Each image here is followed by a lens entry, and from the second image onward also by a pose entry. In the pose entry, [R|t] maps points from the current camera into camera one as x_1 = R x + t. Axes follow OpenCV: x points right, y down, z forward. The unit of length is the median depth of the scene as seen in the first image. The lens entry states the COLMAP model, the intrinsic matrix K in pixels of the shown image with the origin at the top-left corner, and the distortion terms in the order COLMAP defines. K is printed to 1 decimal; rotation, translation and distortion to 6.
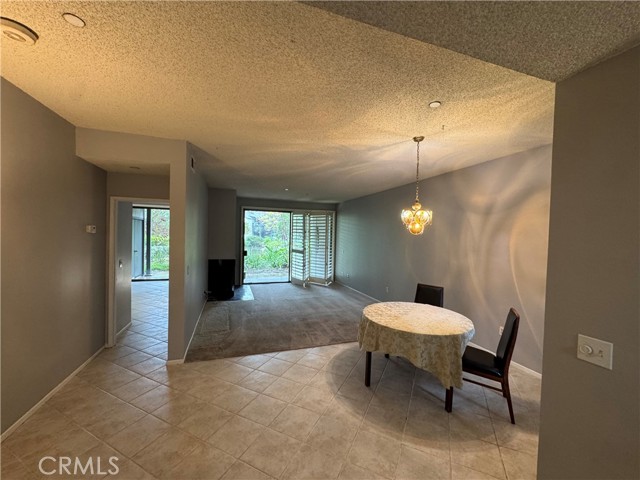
lens RADIAL K [[256.8, 0, 319.1], [0, 256.8, 239.5], [0, 0, 1]] dist [-0.004515, 0.001350]
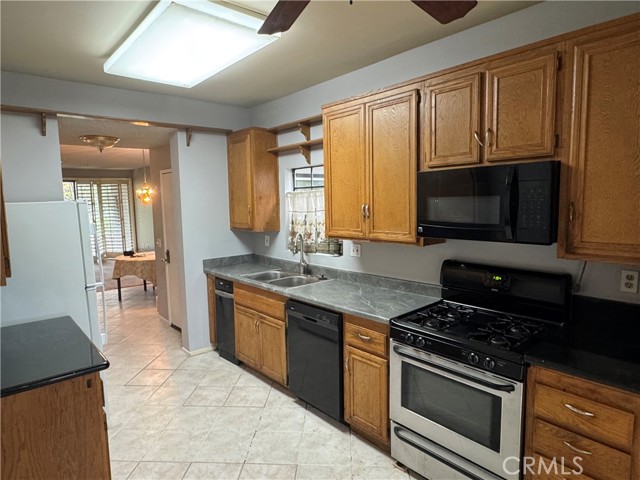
lens RADIAL K [[389.4, 0, 318.7], [0, 389.4, 239.4], [0, 0, 1]] dist [-0.008319, -0.001295]
pose [[0.924056, -0.085276, 0.372624, 0.277570], [0.052625, 0.993897, 0.096953, 0.010307], [-0.378617, -0.069981, 0.922904, -1.010101]]
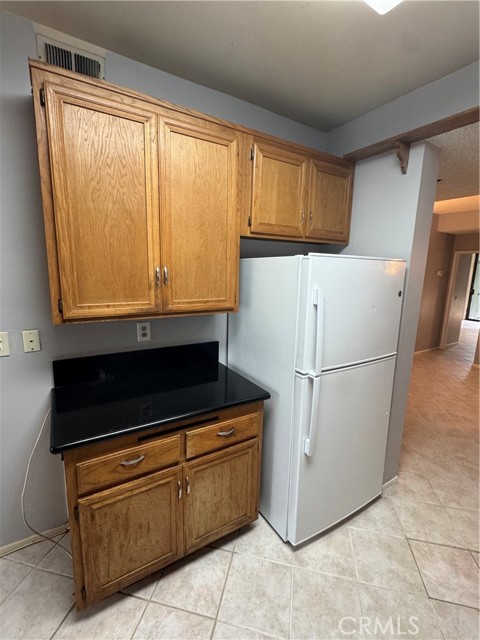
lens RADIAL K [[294.6, 0, 238.9], [0, 294.6, 319.8], [0, 0, 1]] dist [0.003975, 0.000368]
pose [[0.229468, 0.153812, -0.961086, 0.469575], [-0.037792, 0.988098, 0.149112, 0.013495], [0.972582, 0.002105, 0.232549, -0.479663]]
